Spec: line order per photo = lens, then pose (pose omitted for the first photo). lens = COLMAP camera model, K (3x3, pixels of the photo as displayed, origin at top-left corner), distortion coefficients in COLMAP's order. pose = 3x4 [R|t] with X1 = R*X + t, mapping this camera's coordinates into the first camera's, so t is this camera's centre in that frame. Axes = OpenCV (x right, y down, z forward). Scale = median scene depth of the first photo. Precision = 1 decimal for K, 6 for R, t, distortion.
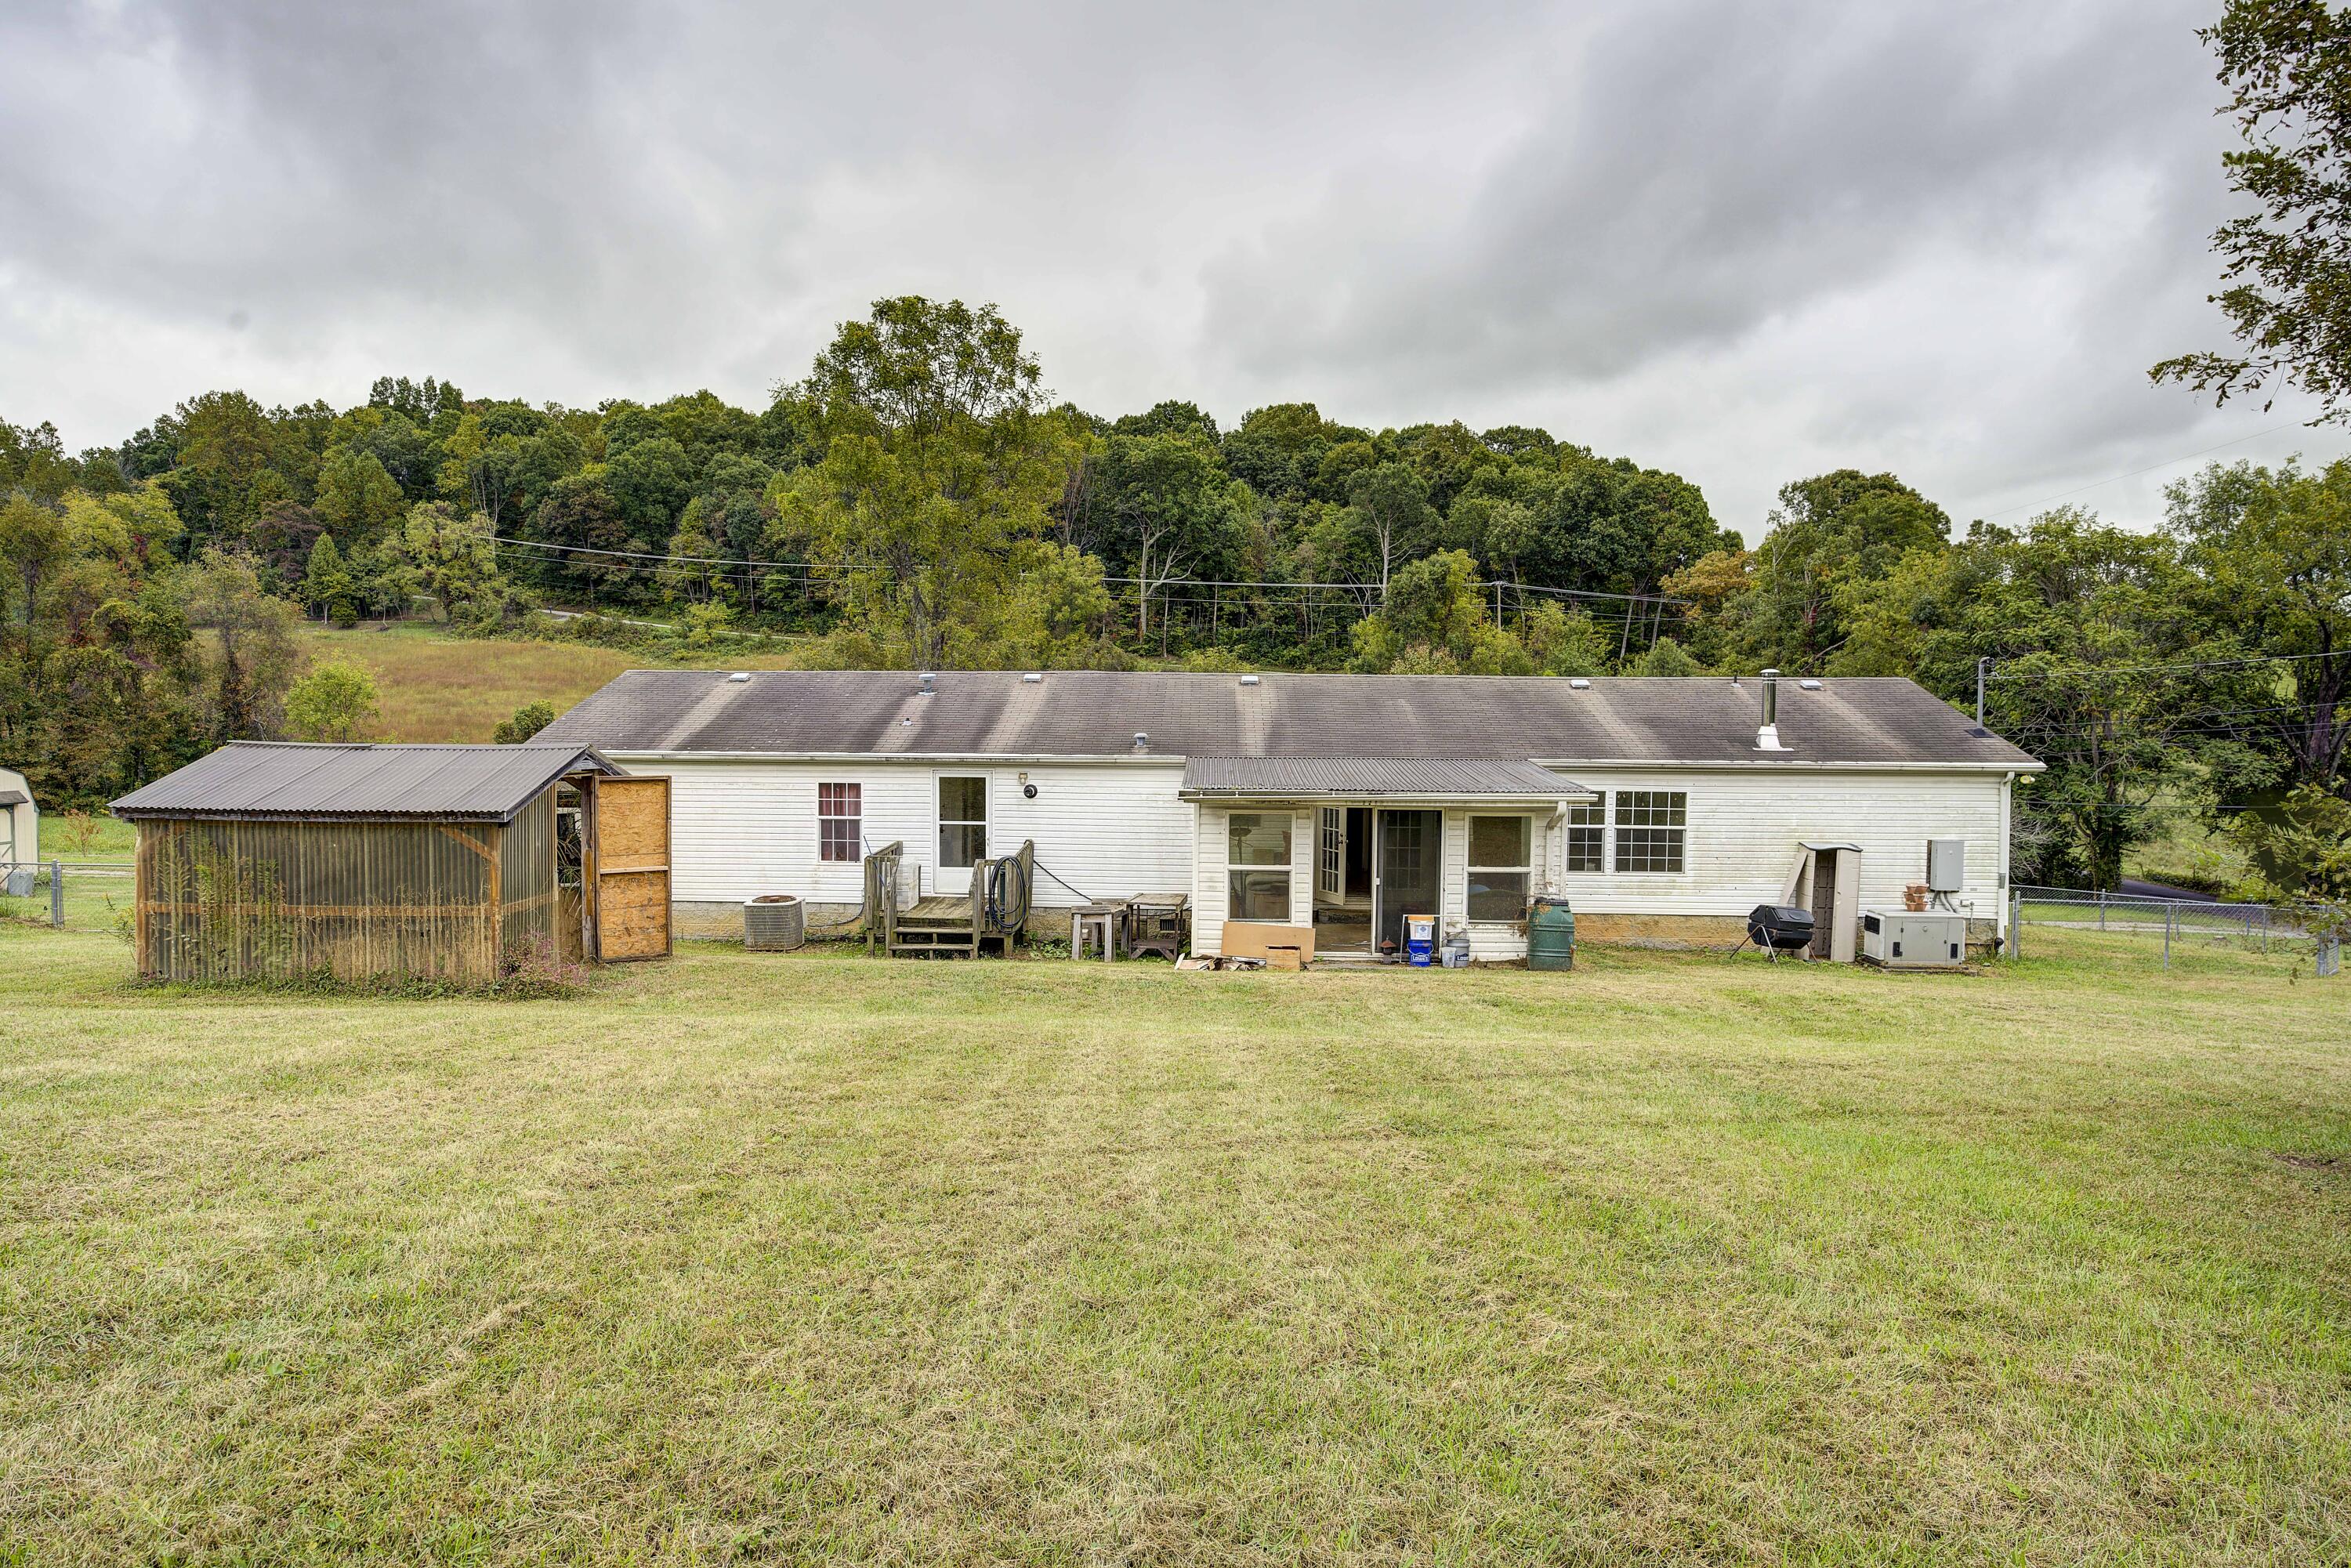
lens RADIAL K [[1408.9, 0, 1163.0], [0, 1408.9, 775.5], [0, 0, 1]] dist [0.002406, 0.004249]
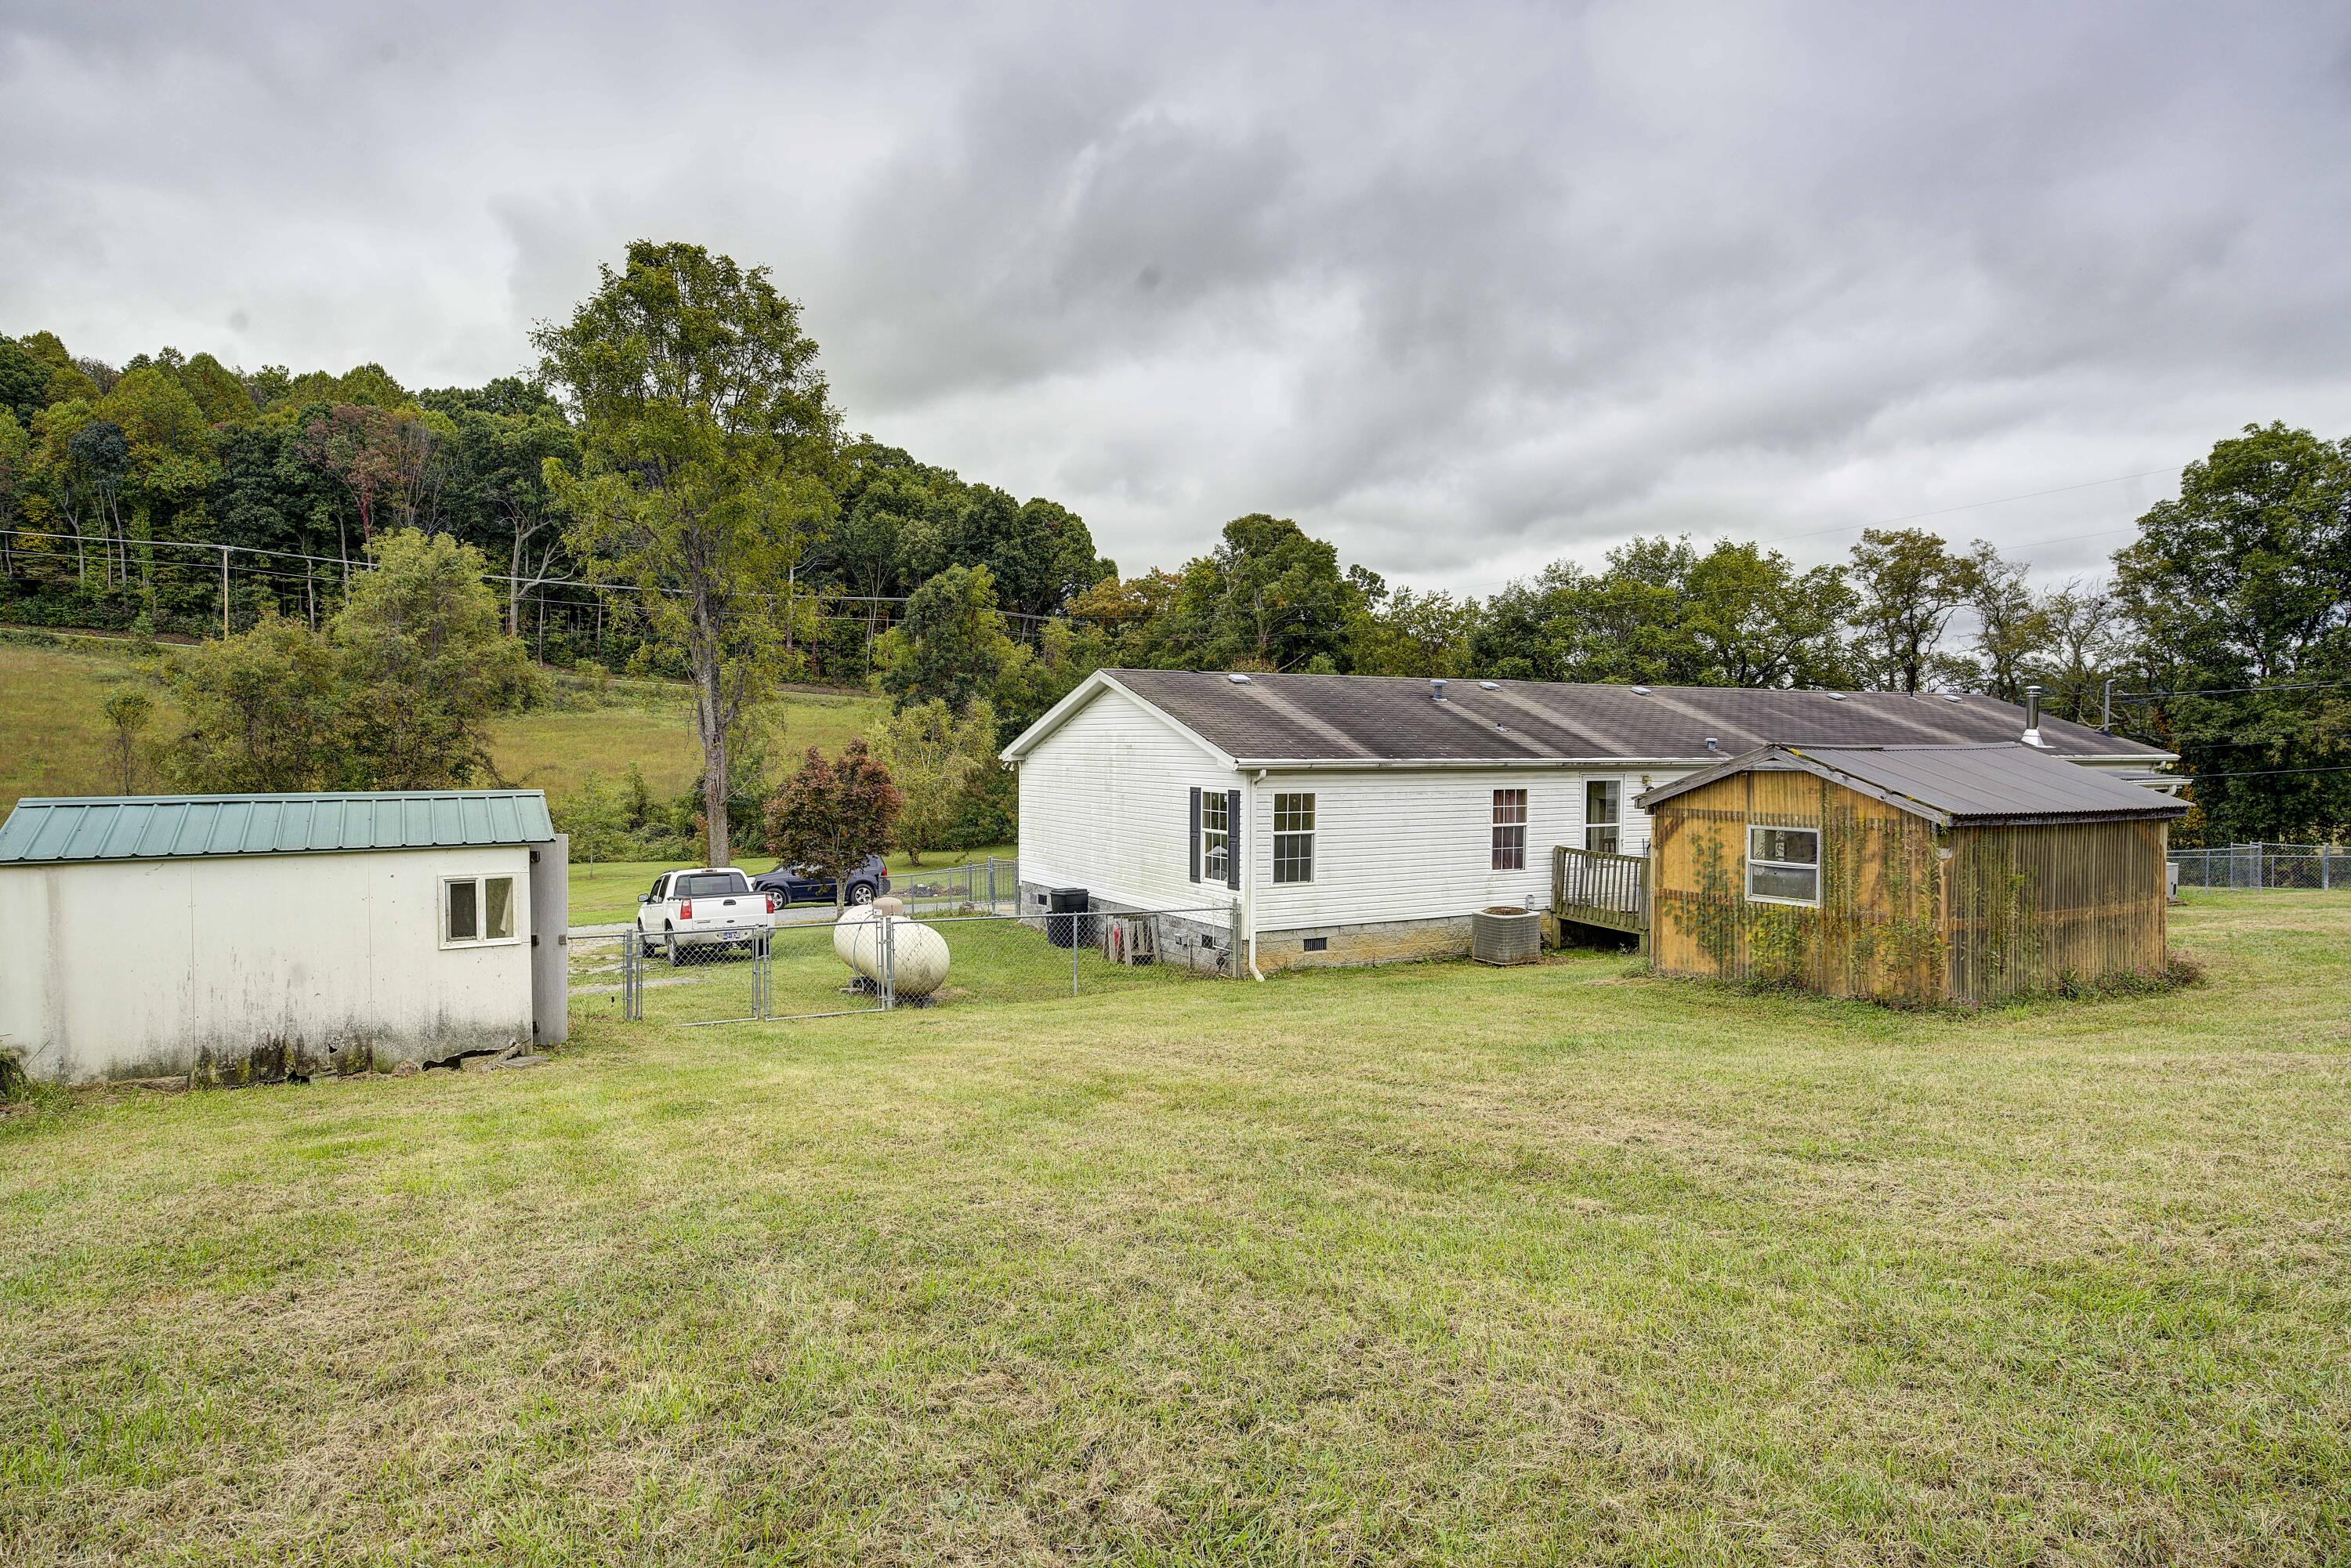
lens RADIAL K [[1423.5, 0, 1121.7], [0, 1423.5, 787.8], [0, 0, 1]] dist [-0.053981, 0.139541]
pose [[0.859044, -0.026554, 0.511213, -0.159669], [0.027988, 0.999596, 0.004891, -0.001357], [-0.511136, 0.010106, 0.859440, 0.047547]]
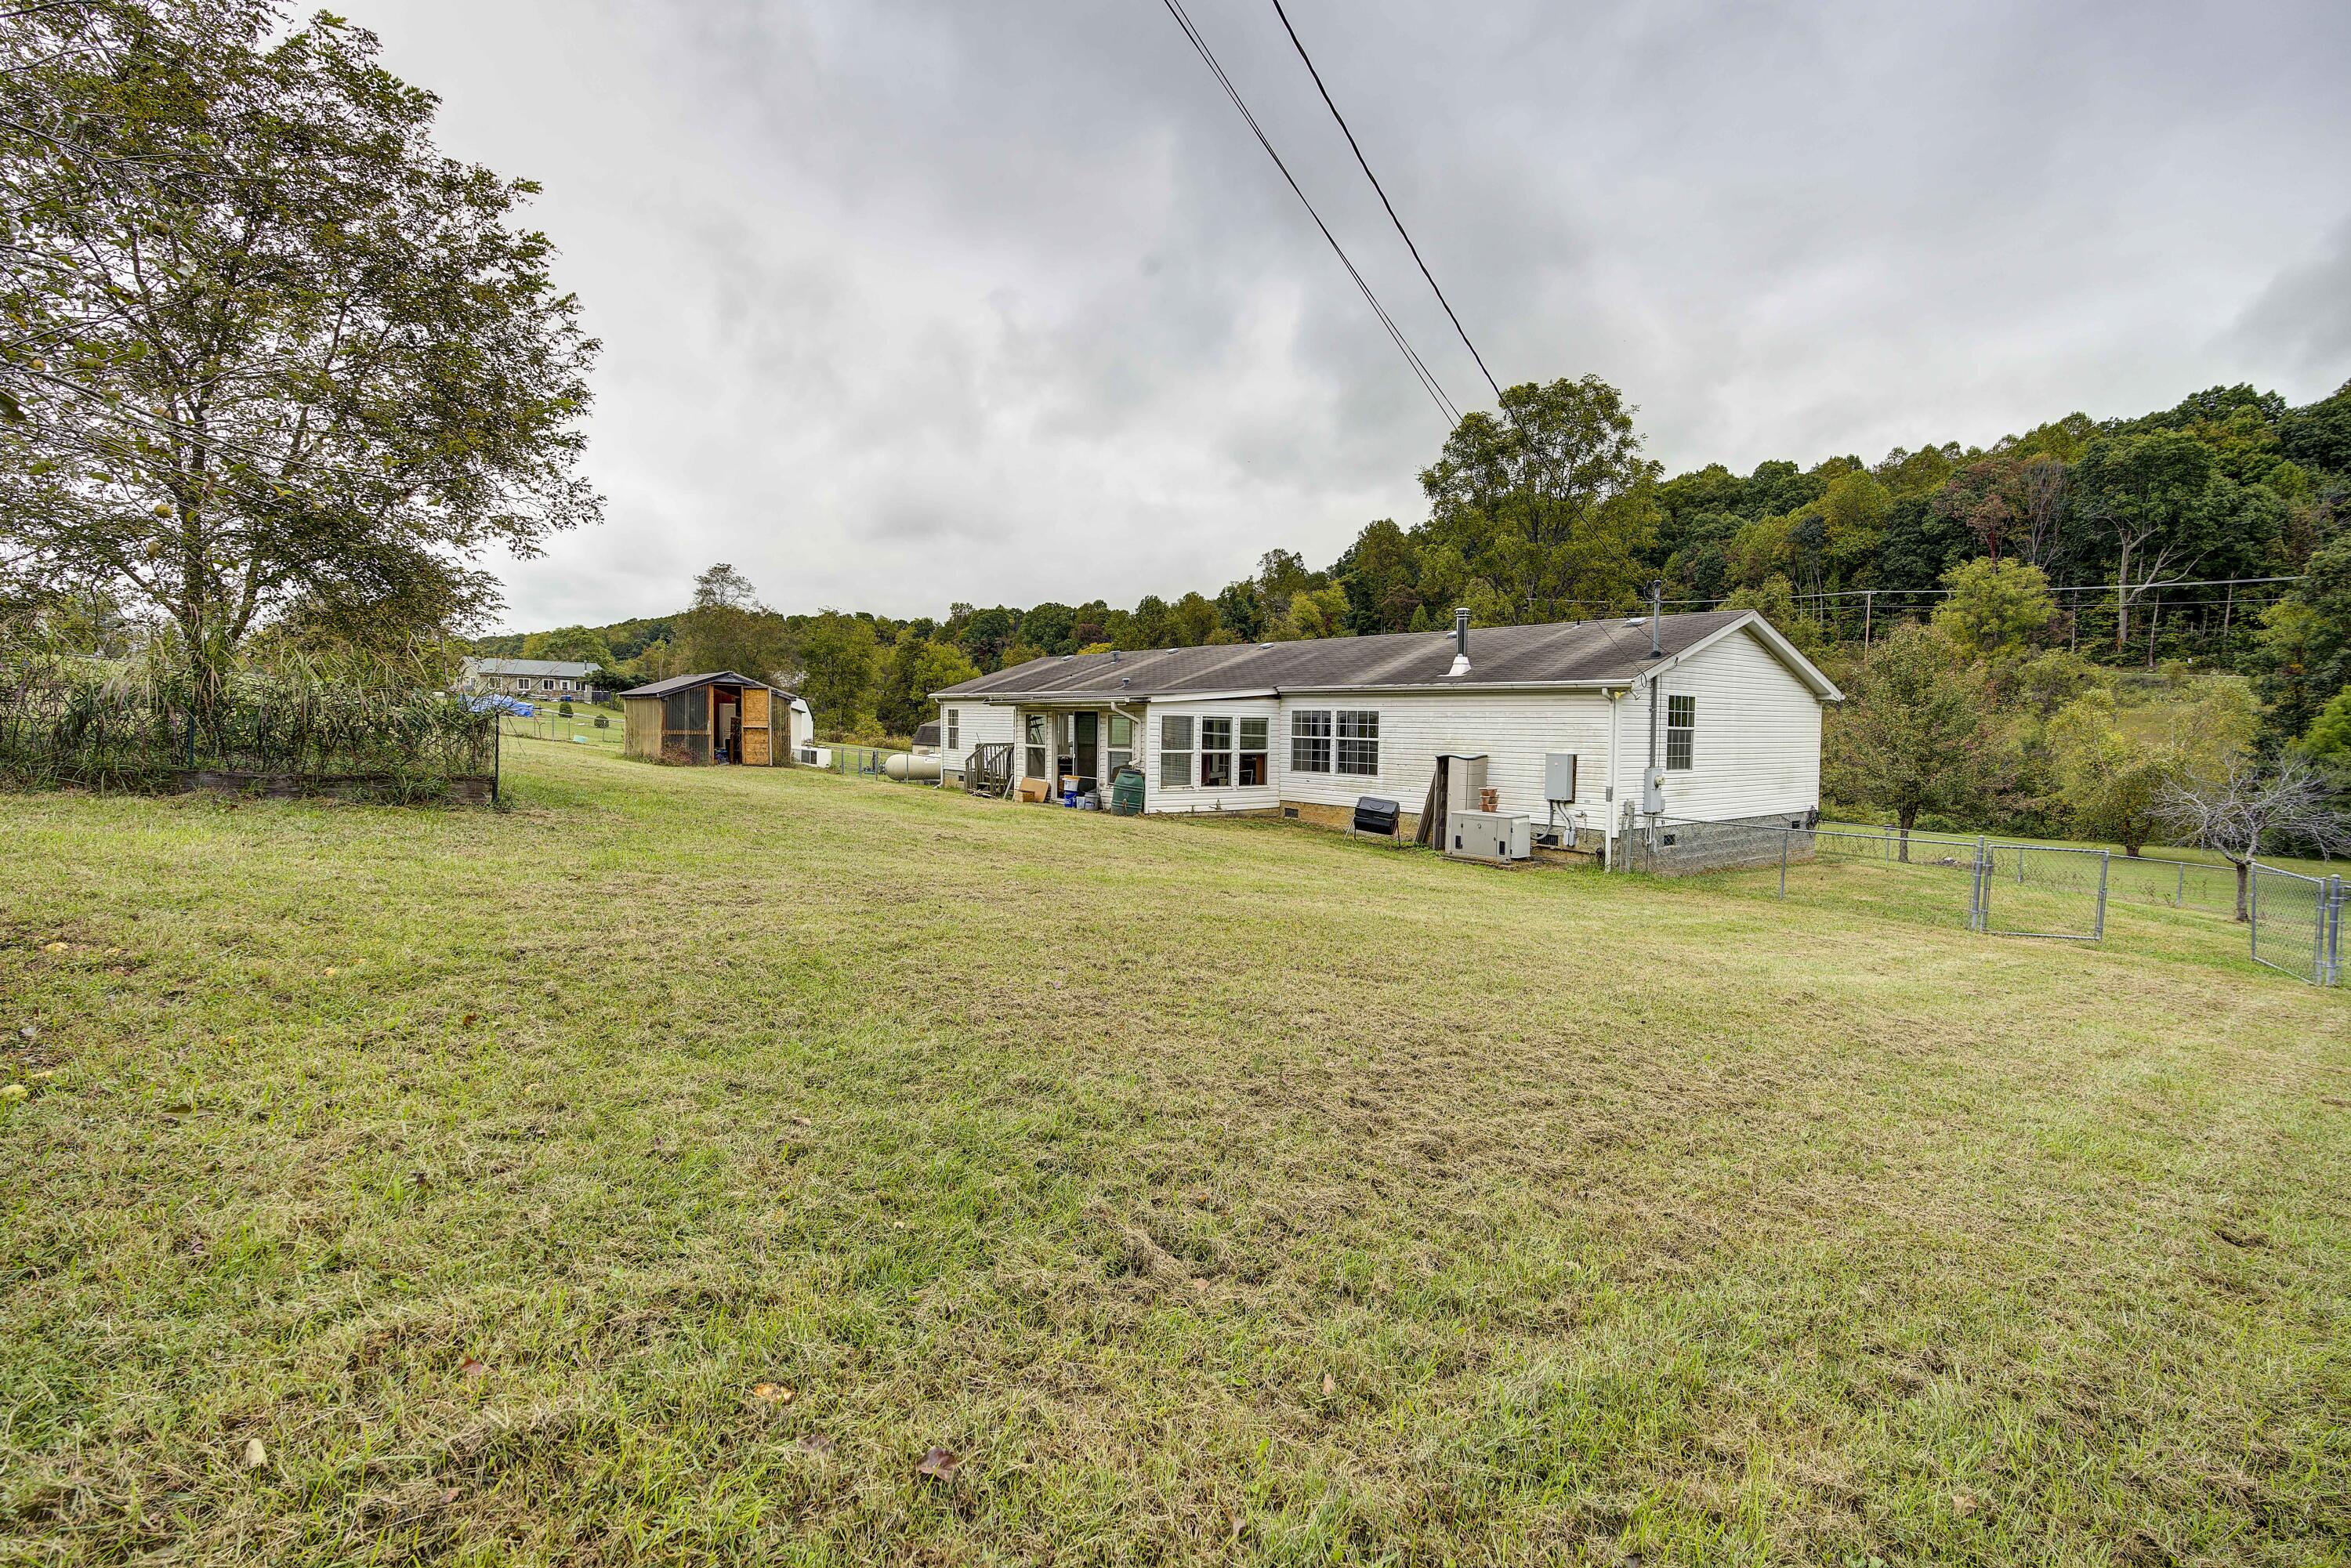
lens RADIAL K [[1109.2, 0, 1175.5], [0, 1109.2, 784.0], [0, 0, 1]] dist [-0.001163, -0.000324]
pose [[0.645978, 0.044486, -0.762059, 0.164526], [-0.046263, 0.998747, 0.019087, 0.010765], [0.761953, 0.022925, 0.647227, 0.036872]]
